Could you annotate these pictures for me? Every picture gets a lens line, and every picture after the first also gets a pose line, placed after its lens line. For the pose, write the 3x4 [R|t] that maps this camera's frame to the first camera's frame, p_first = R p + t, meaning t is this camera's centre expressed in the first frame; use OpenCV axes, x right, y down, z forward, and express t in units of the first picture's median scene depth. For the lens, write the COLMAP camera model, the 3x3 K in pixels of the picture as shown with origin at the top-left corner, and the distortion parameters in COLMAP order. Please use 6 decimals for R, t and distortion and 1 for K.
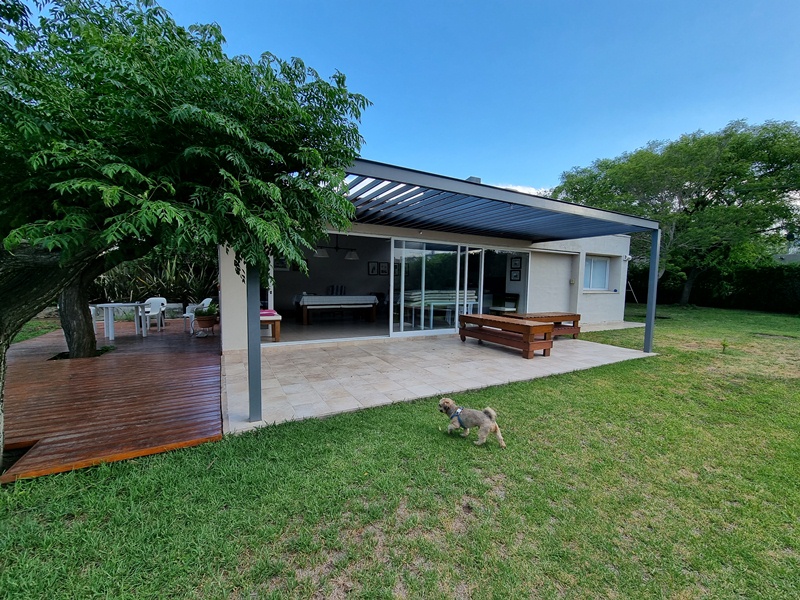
lens RADIAL K [[353.1, 0, 397.2], [0, 353.1, 311.6], [0, 0, 1]] dist [-0.000488, 0.000338]
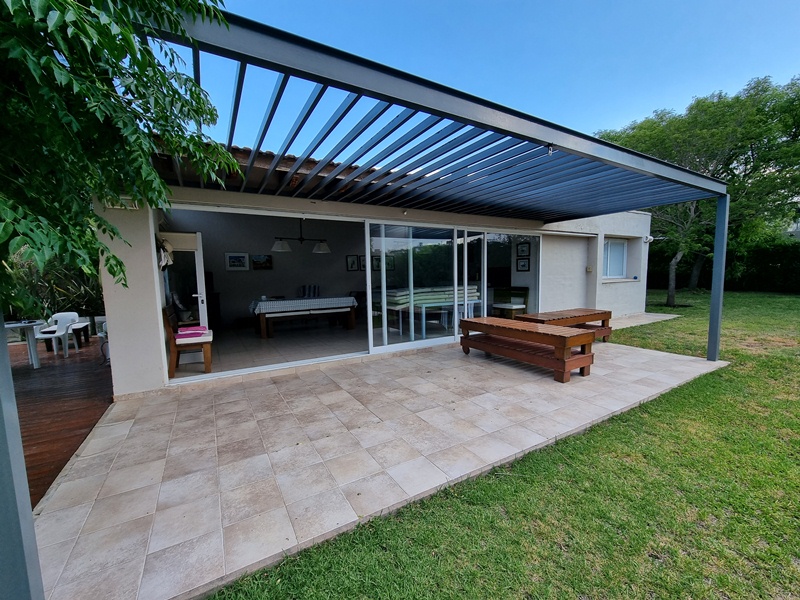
lens RADIAL K [[353.1, 0, 397.2], [0, 353.1, 311.6], [0, 0, 1]] dist [-0.000488, 0.000338]
pose [[0.998712, -0.043253, 0.026537, 0.019568], [0.042767, 0.998912, 0.018619, -0.026017], [-0.027313, -0.017460, 0.999474, 0.223306]]
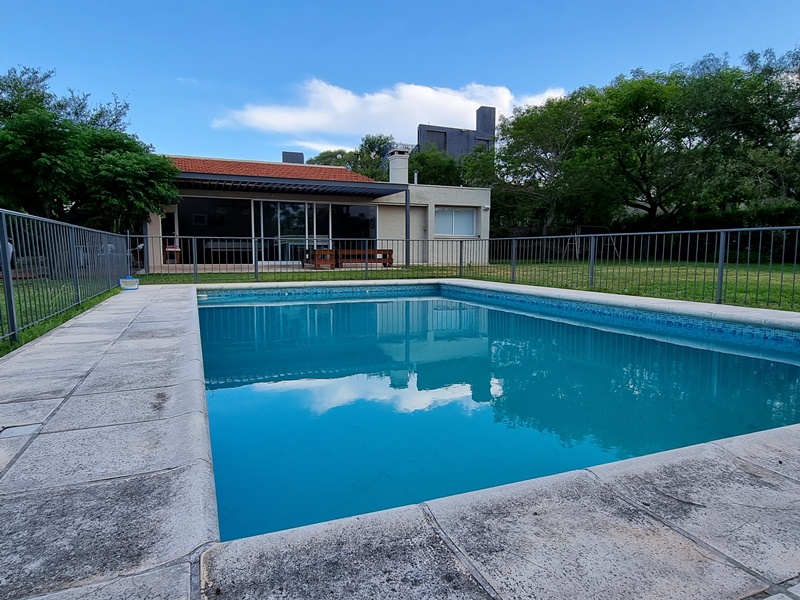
lens RADIAL K [[559.4, 0, 400.0], [0, 559.4, 300.0], [0, 0, 1]] dist [0.002824, 0.000693]
pose [[0.994595, -0.007900, -0.103533, 0.773512], [0.007576, 0.999965, -0.003525, 0.215487], [0.103557, 0.002721, 0.994620, -1.199050]]
